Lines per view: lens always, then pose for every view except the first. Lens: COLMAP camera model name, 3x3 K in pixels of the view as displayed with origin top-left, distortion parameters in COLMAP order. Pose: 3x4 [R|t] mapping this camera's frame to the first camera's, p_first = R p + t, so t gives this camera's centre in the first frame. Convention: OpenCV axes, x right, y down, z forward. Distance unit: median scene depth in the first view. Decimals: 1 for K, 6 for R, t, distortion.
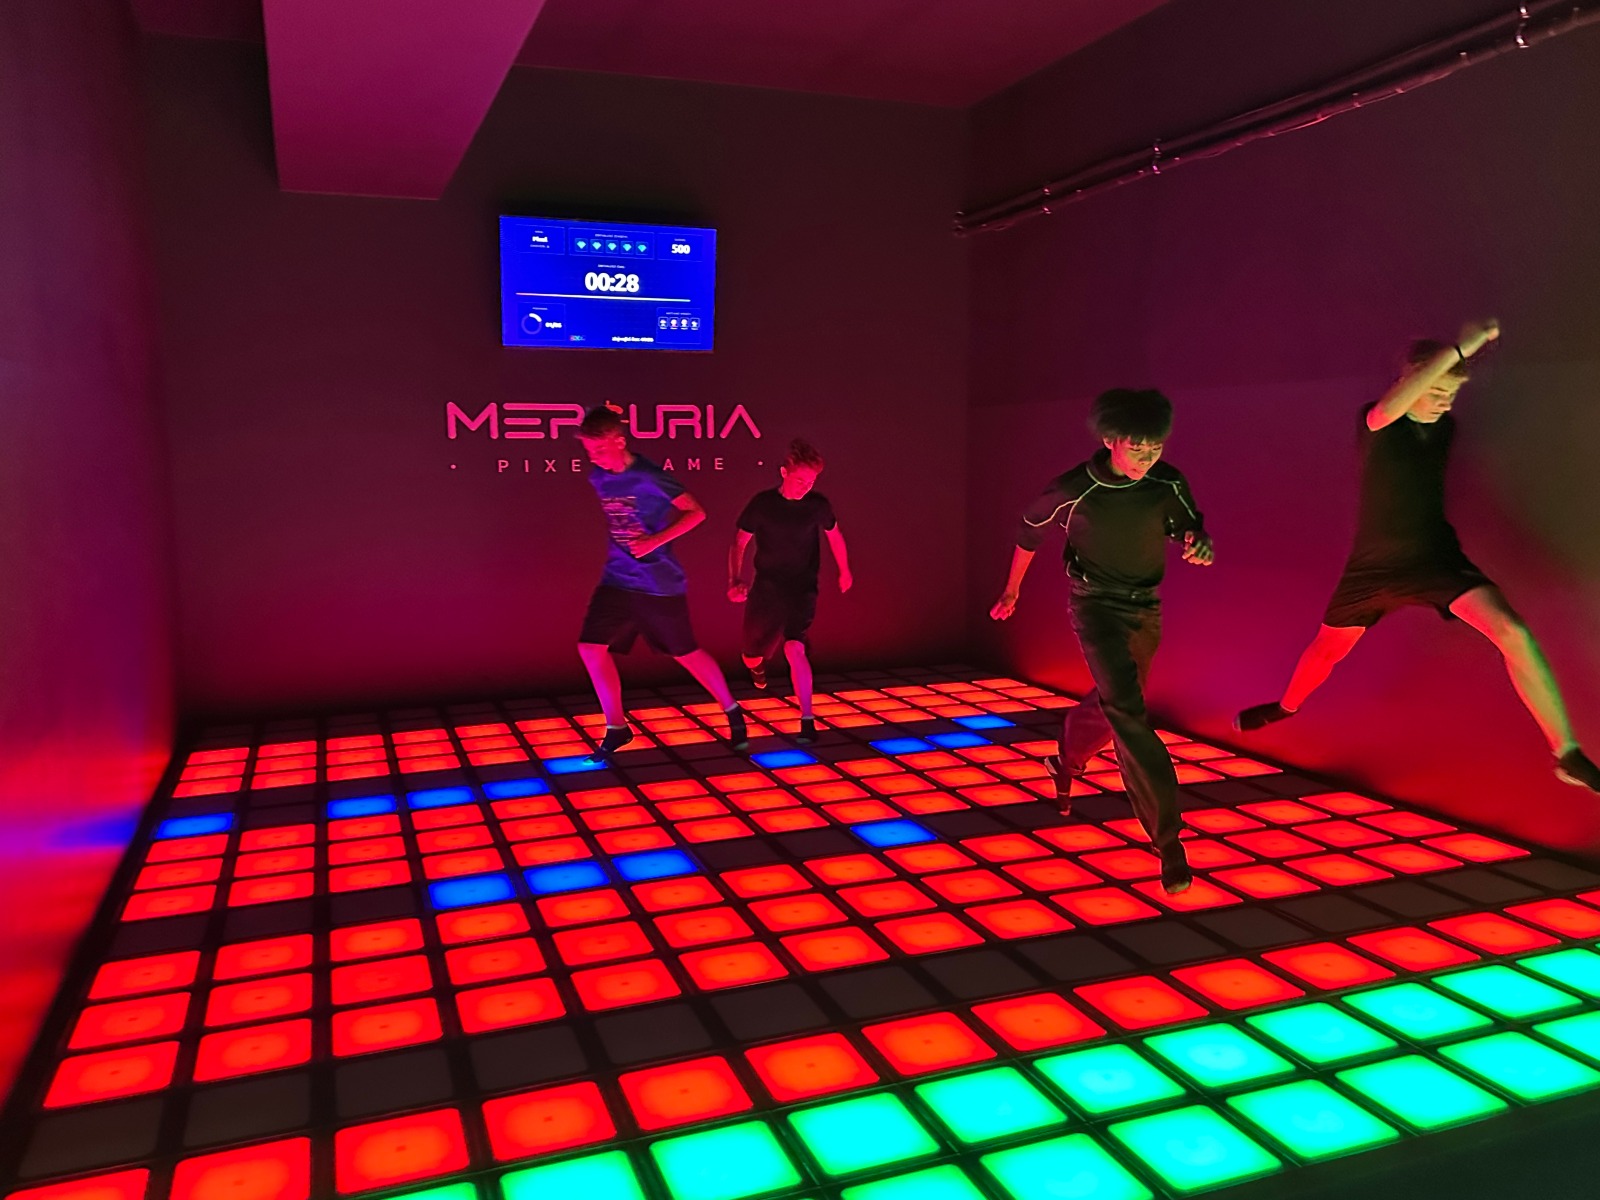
lens RADIAL K [[1364.9, 0, 828.4], [0, 1364.9, 578.5], [0, 0, 1]] dist [0.172434, -0.154362]
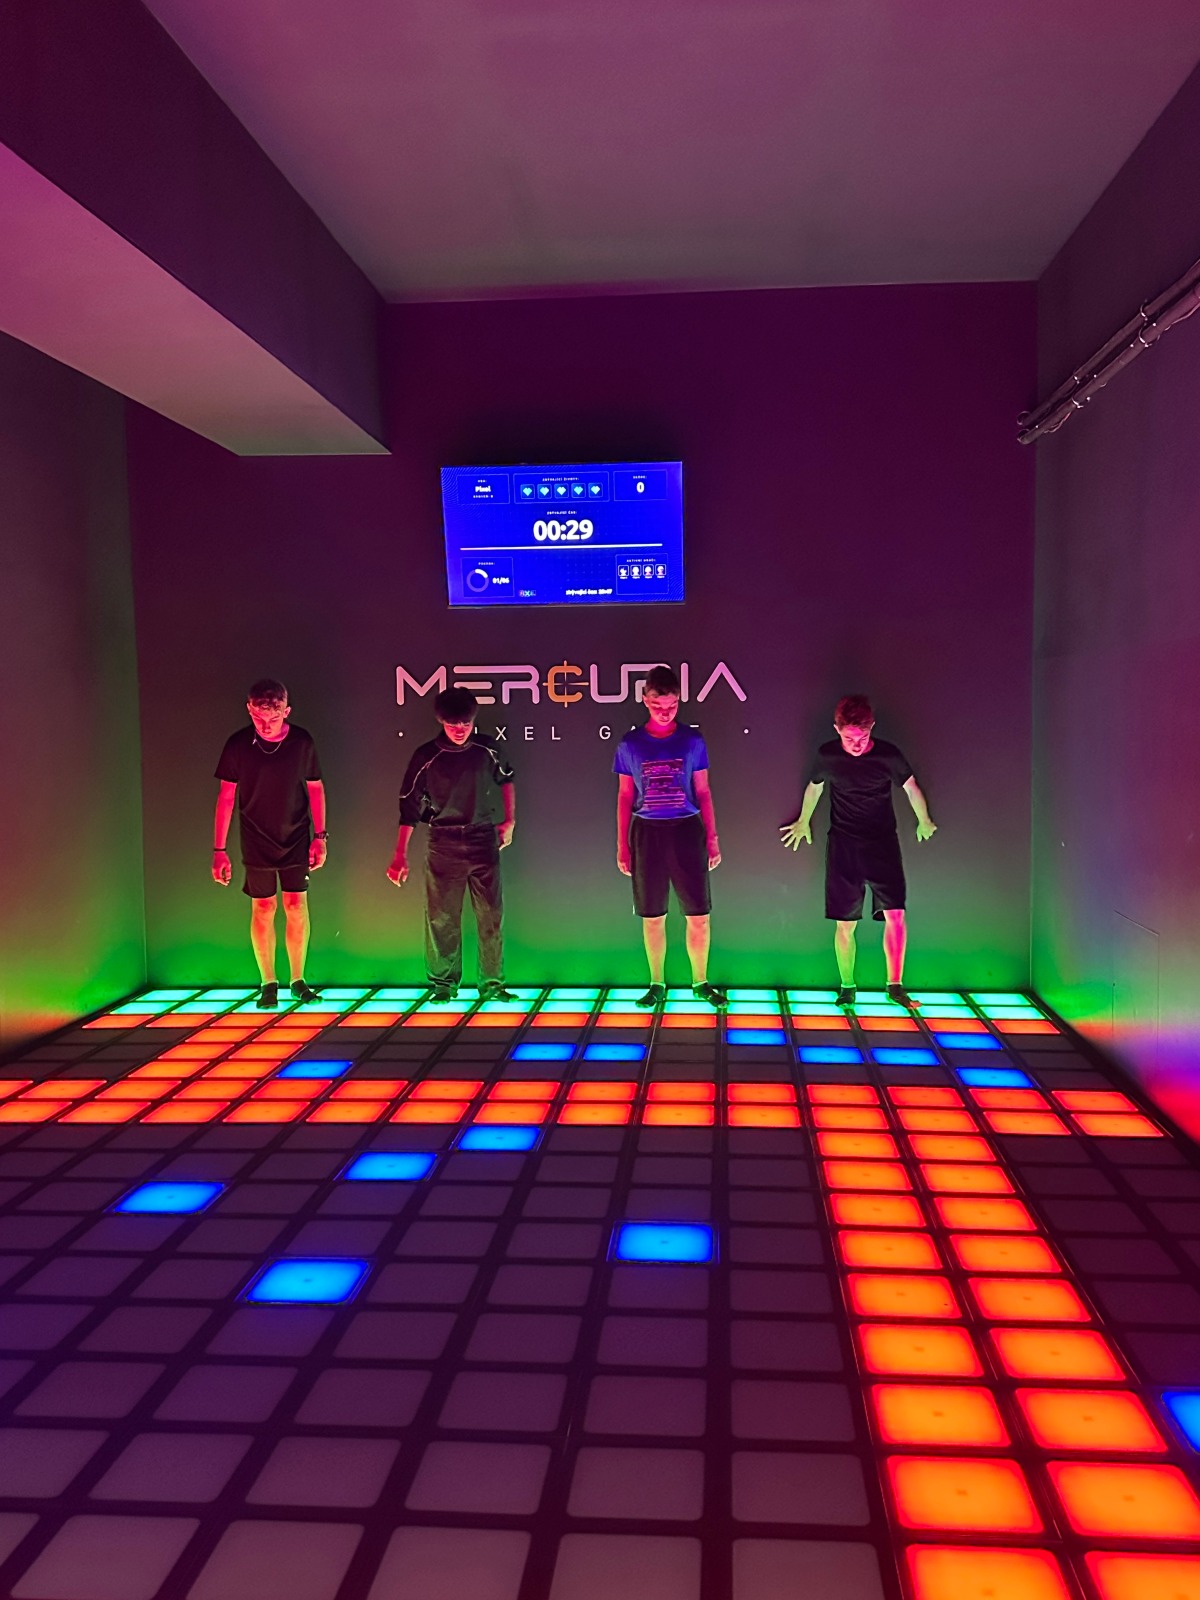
lens RADIAL K [[1576.4, 0, 624.3], [0, 1576.4, 774.4], [0, 0, 1]] dist [0.132564, 0.000000]
pose [[0.902408, 0.015434, -0.430605, 0.322200], [-0.036952, 0.998449, -0.041654, -0.015109], [0.429294, 0.053501, 0.901579, 0.100902]]
